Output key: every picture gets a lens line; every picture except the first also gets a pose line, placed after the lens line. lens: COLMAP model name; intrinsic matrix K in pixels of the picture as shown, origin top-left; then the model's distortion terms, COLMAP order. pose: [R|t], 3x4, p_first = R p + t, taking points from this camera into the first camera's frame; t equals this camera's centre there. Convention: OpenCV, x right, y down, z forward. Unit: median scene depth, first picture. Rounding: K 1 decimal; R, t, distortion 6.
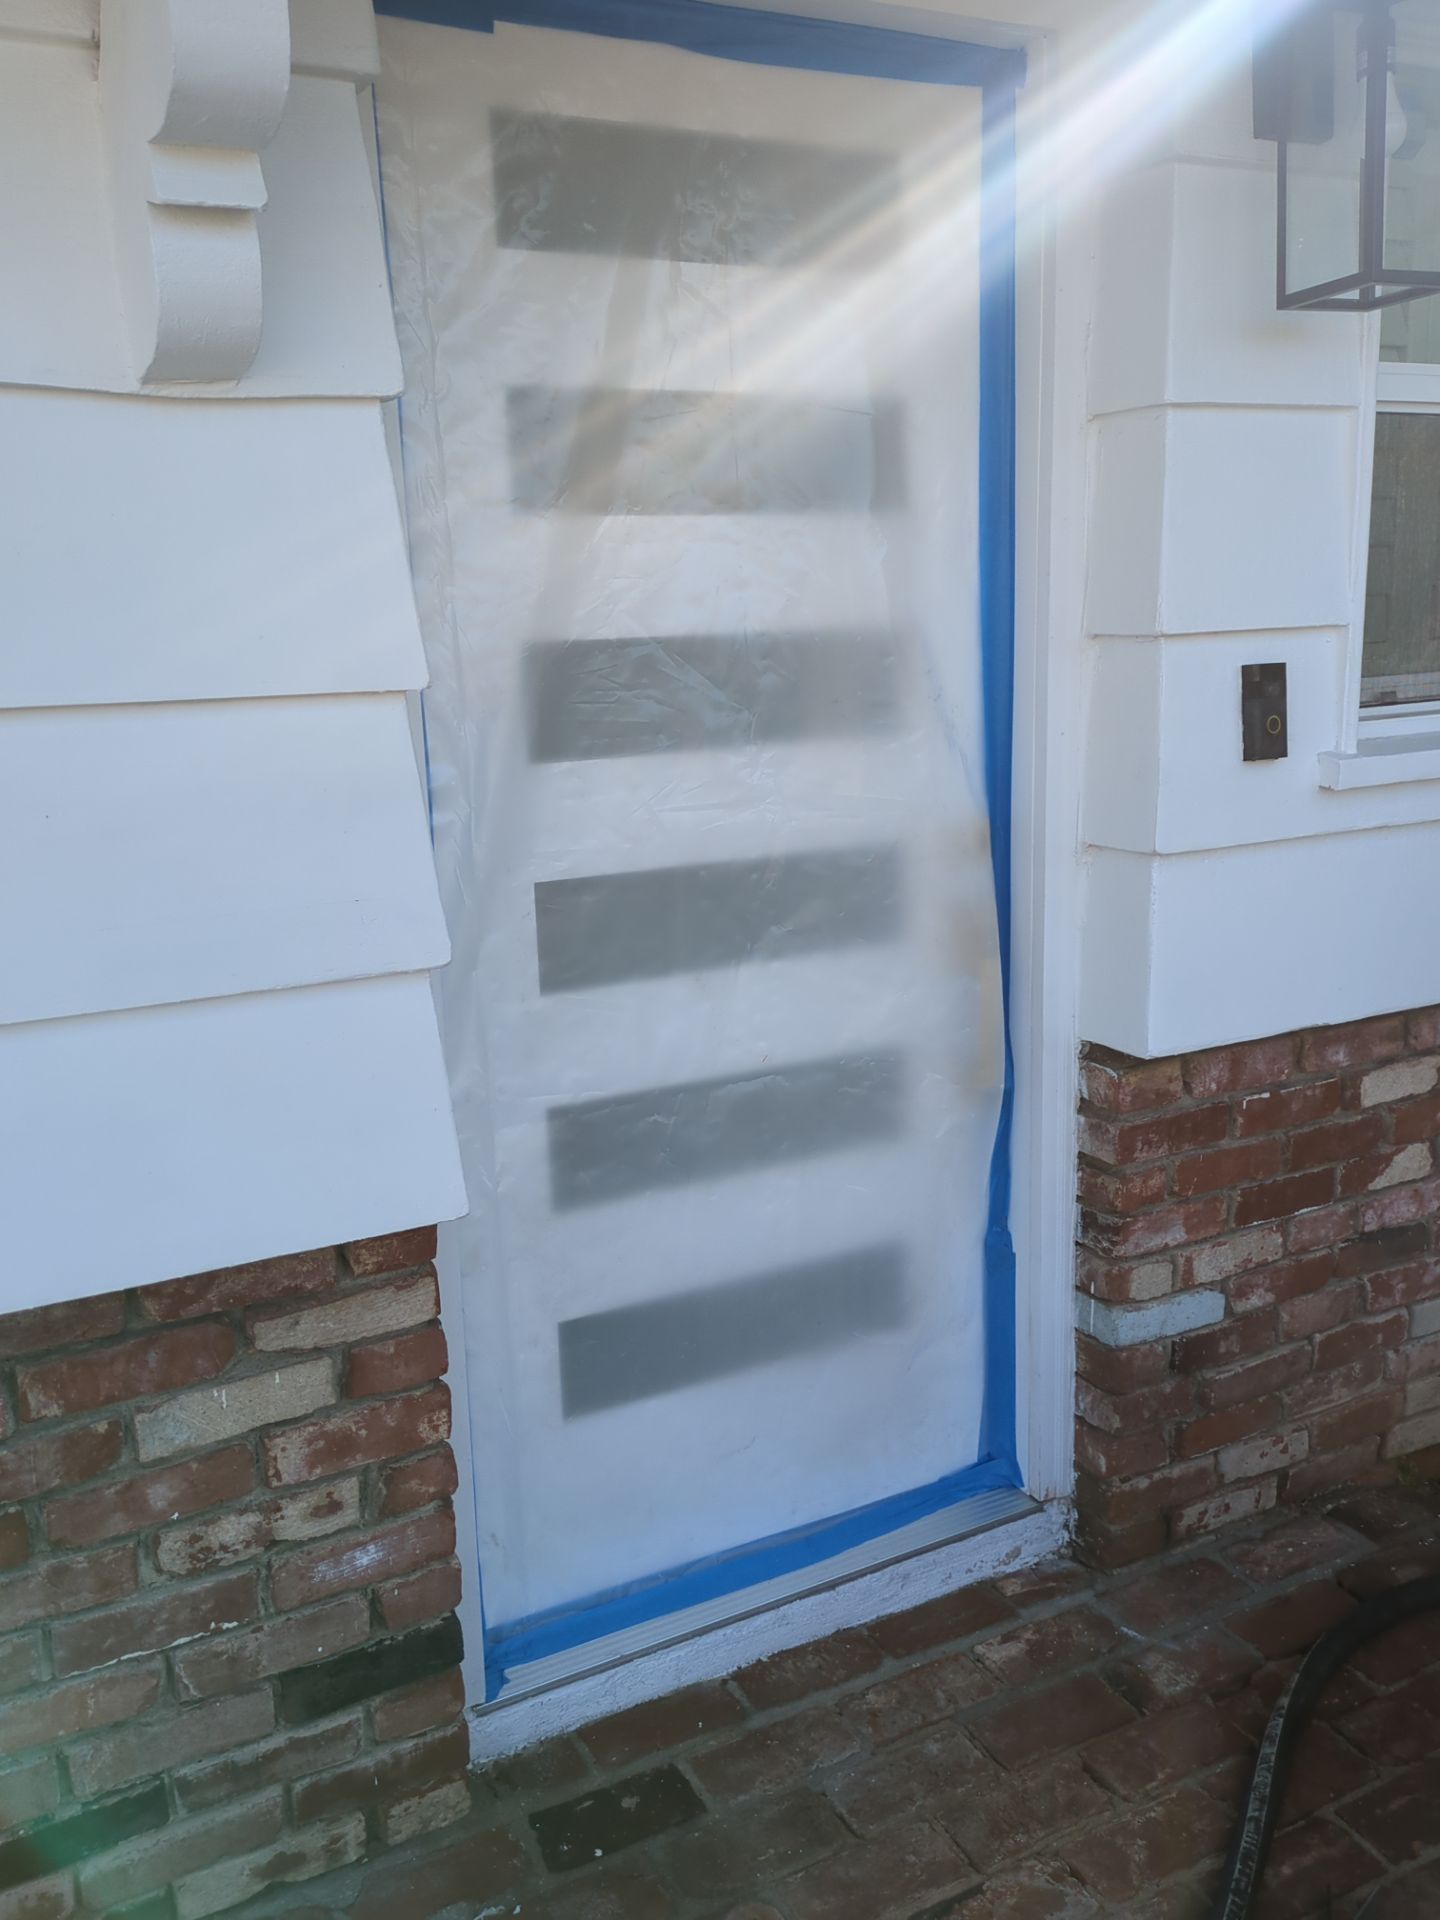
lens RADIAL K [[1657.6, 0, 718.0], [0, 1657.6, 955.6], [0, 0, 1]] dist [0.074343, -0.067952]
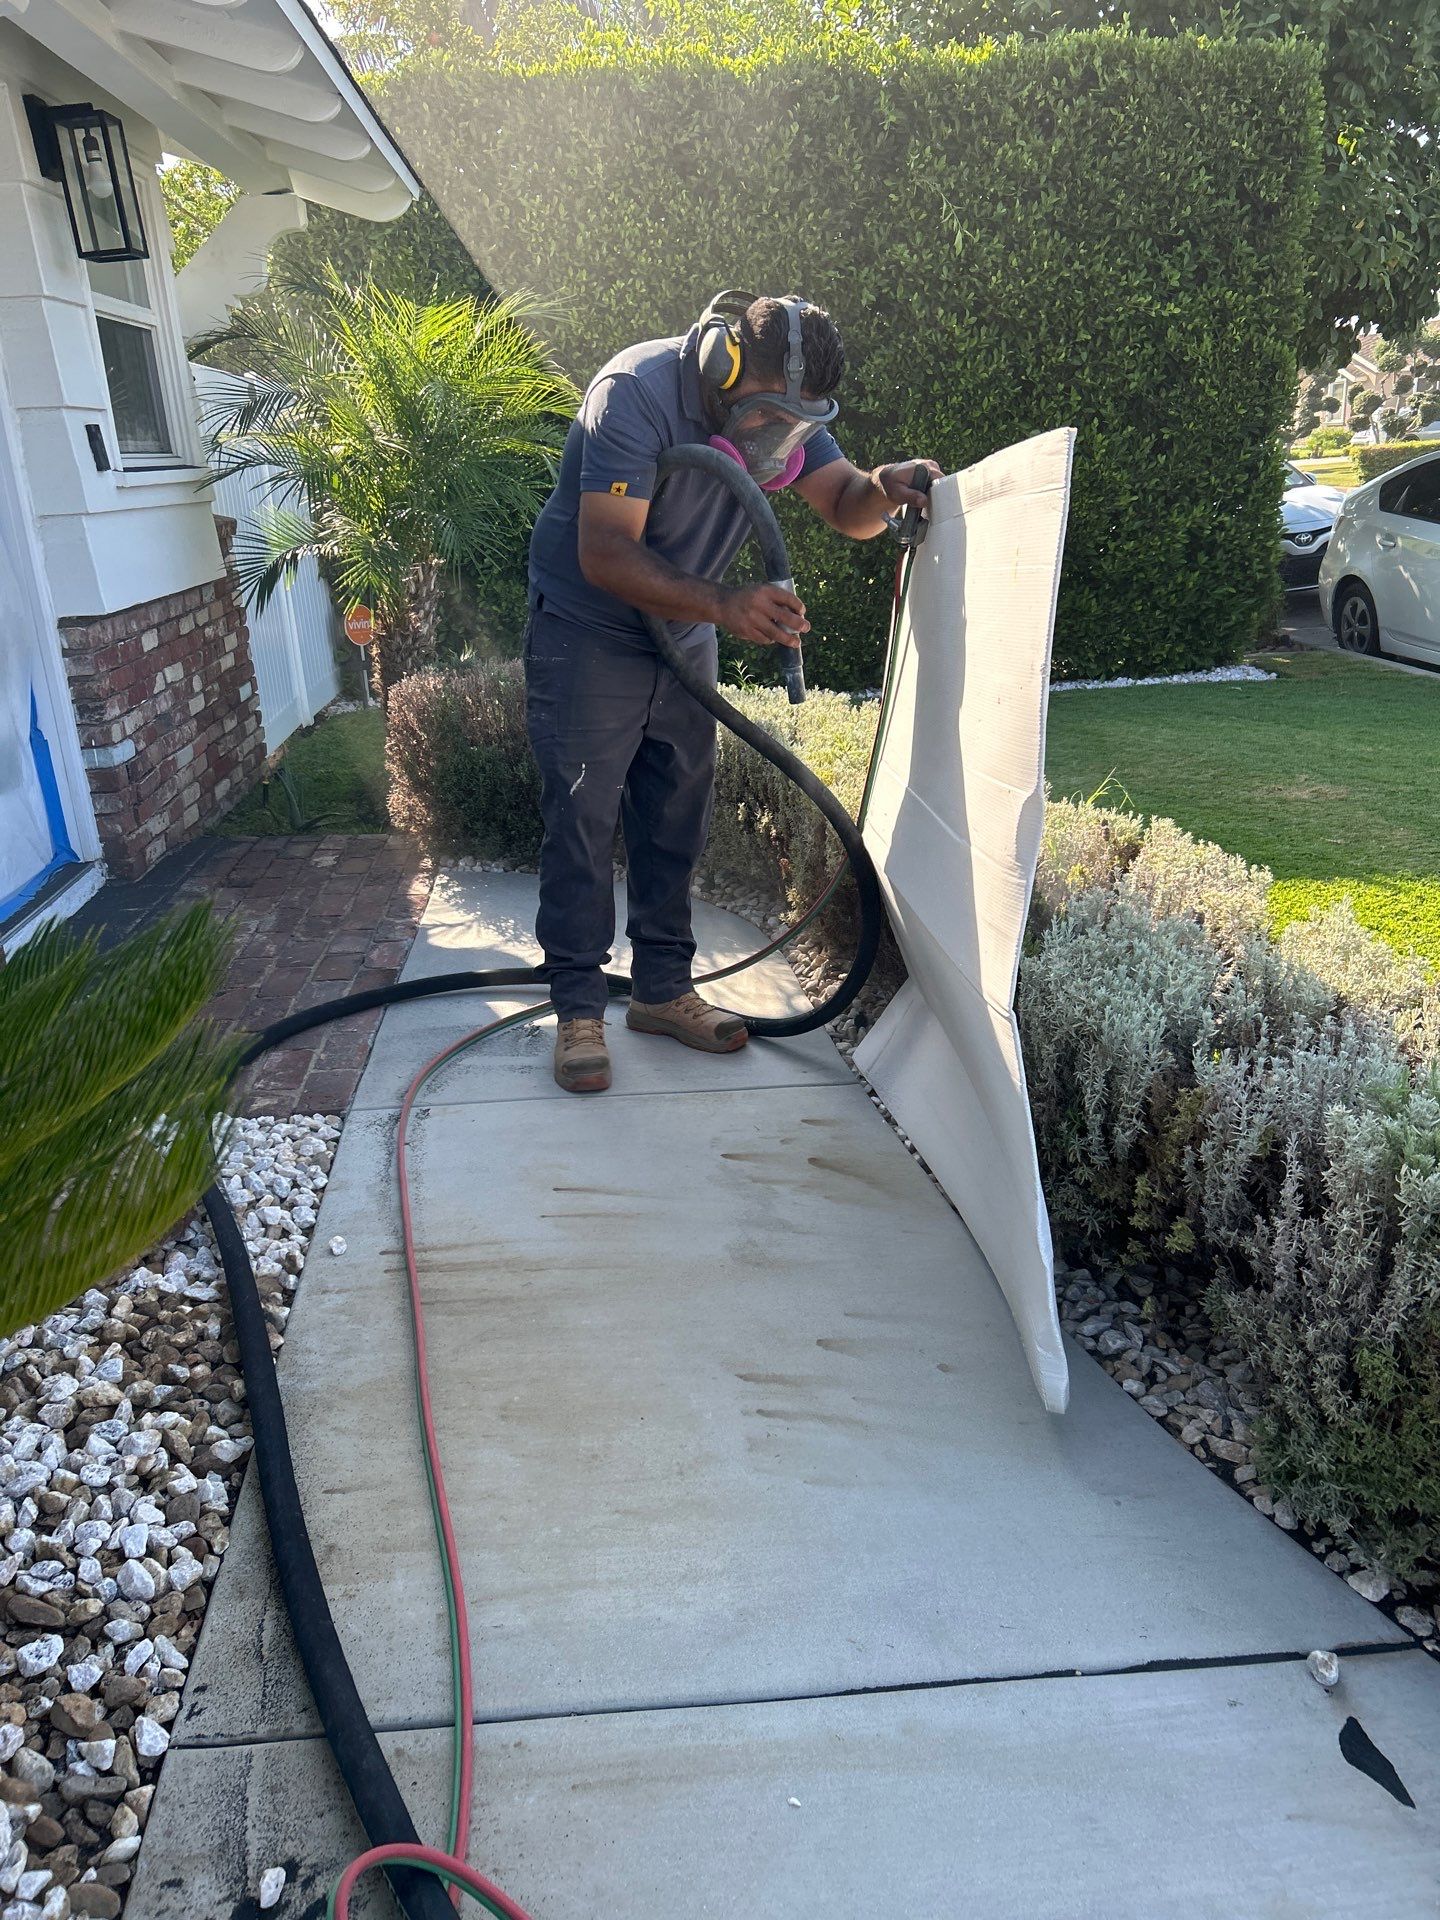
lens RADIAL K [[1446.7, 0, 734.7], [0, 1446.7, 939.0], [0, 0, 1]] dist [0.043316, -0.053029]
pose [[0.392048, -0.285512, 0.874518, -1.108918], [0.230631, 0.950766, 0.207013, 0.242761], [-0.890566, 0.120531, 0.438594, -0.457250]]
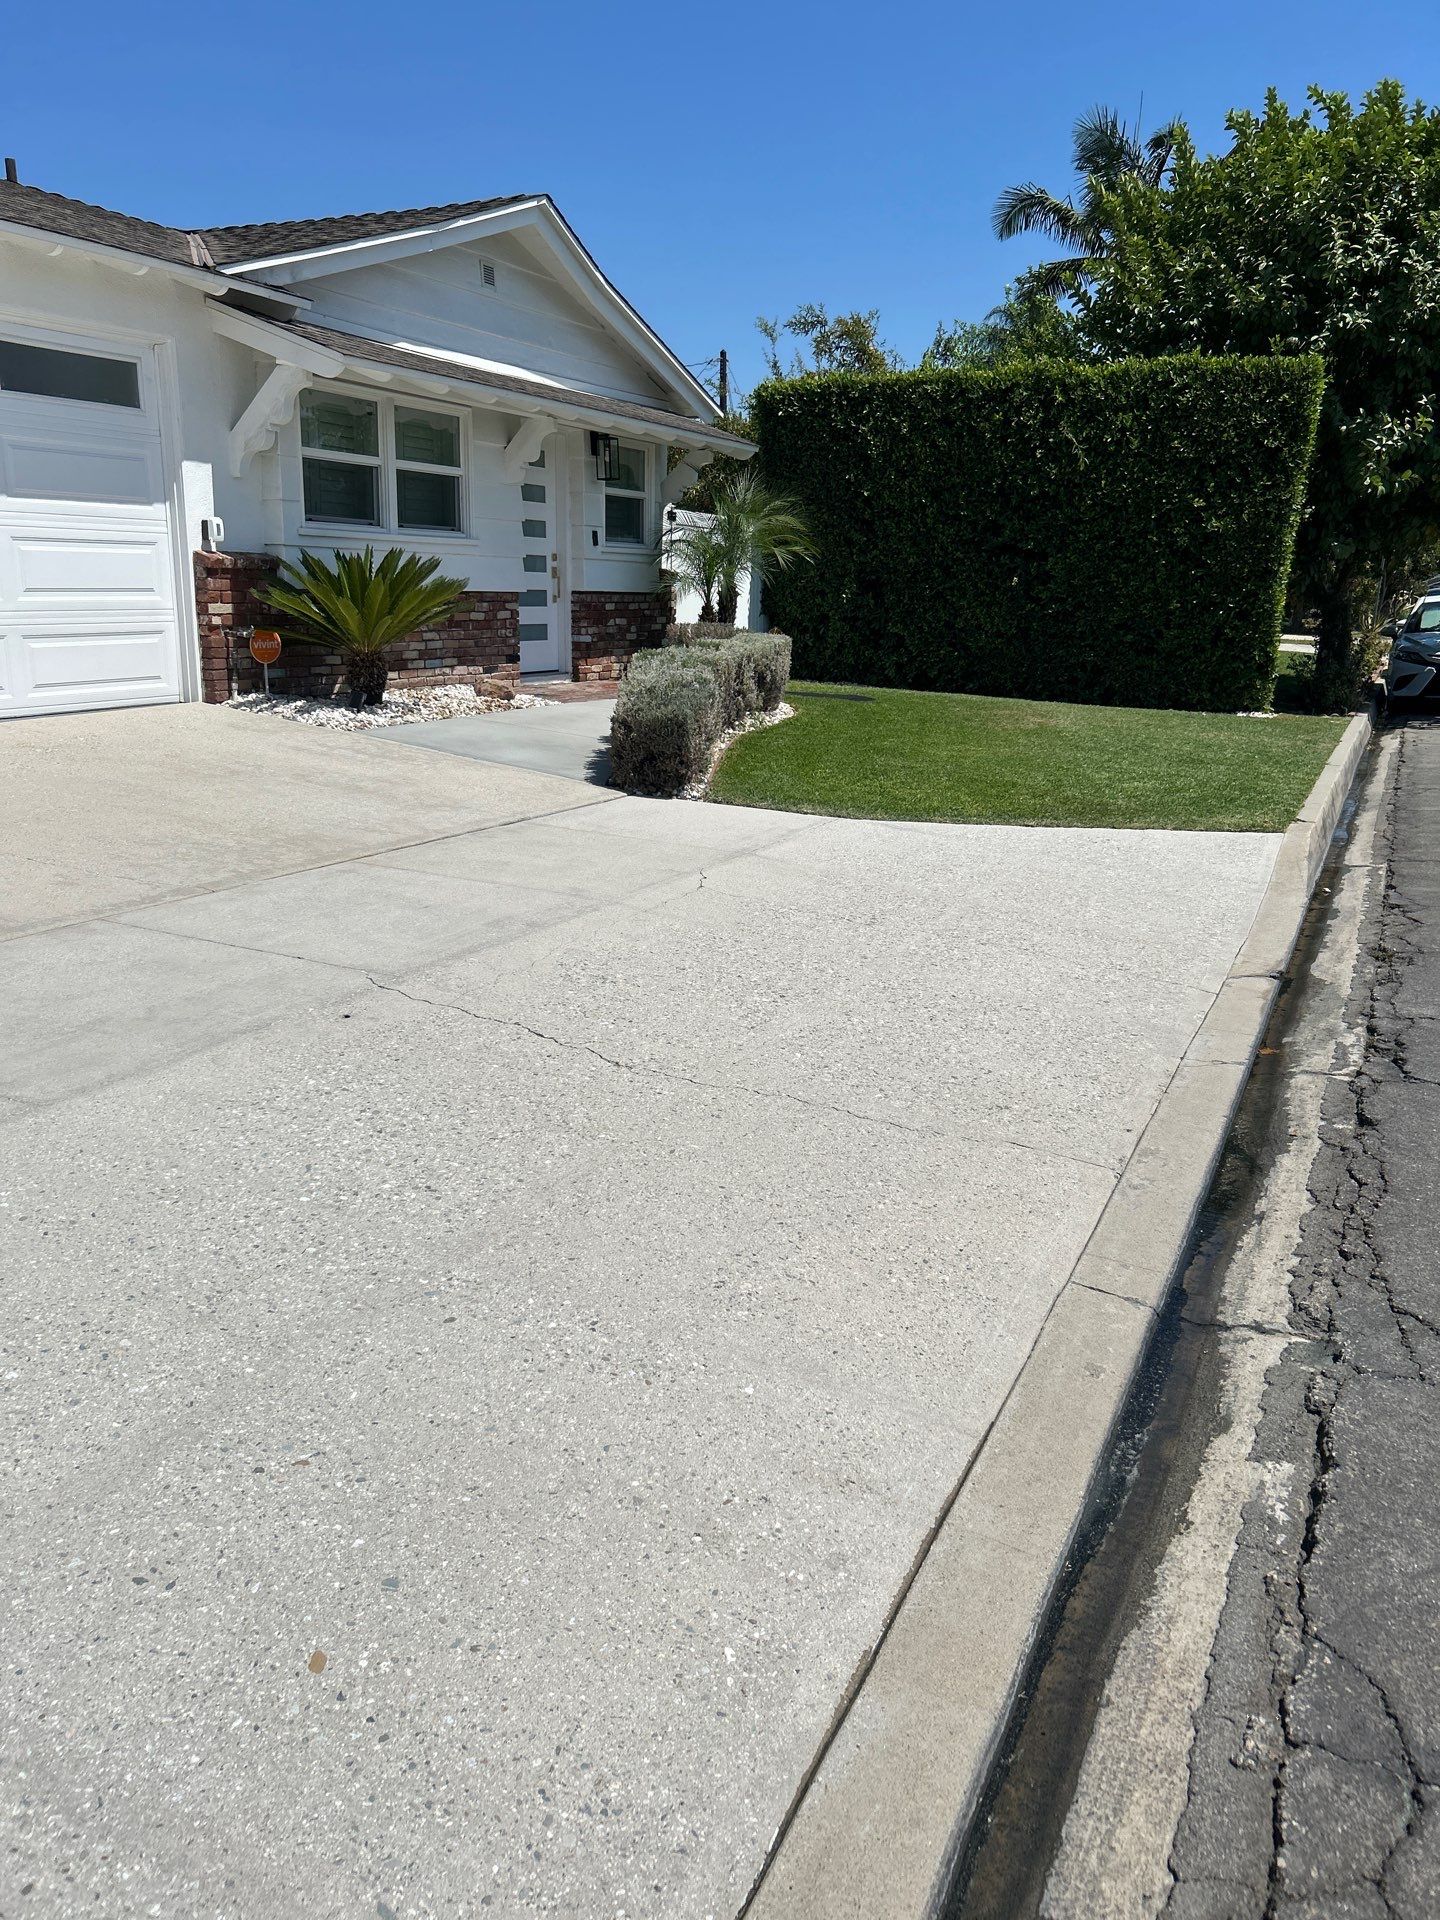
lens RADIAL K [[1449.6, 0, 725.9], [0, 1449.6, 979.3], [0, 0, 1]] dist [0.043564, -0.054745]
pose [[0.802936, -0.109254, 0.585967, -2.697946], [0.080606, 0.993930, 0.074867, 1.145808], [-0.590590, -0.012881, 0.806869, -3.807691]]
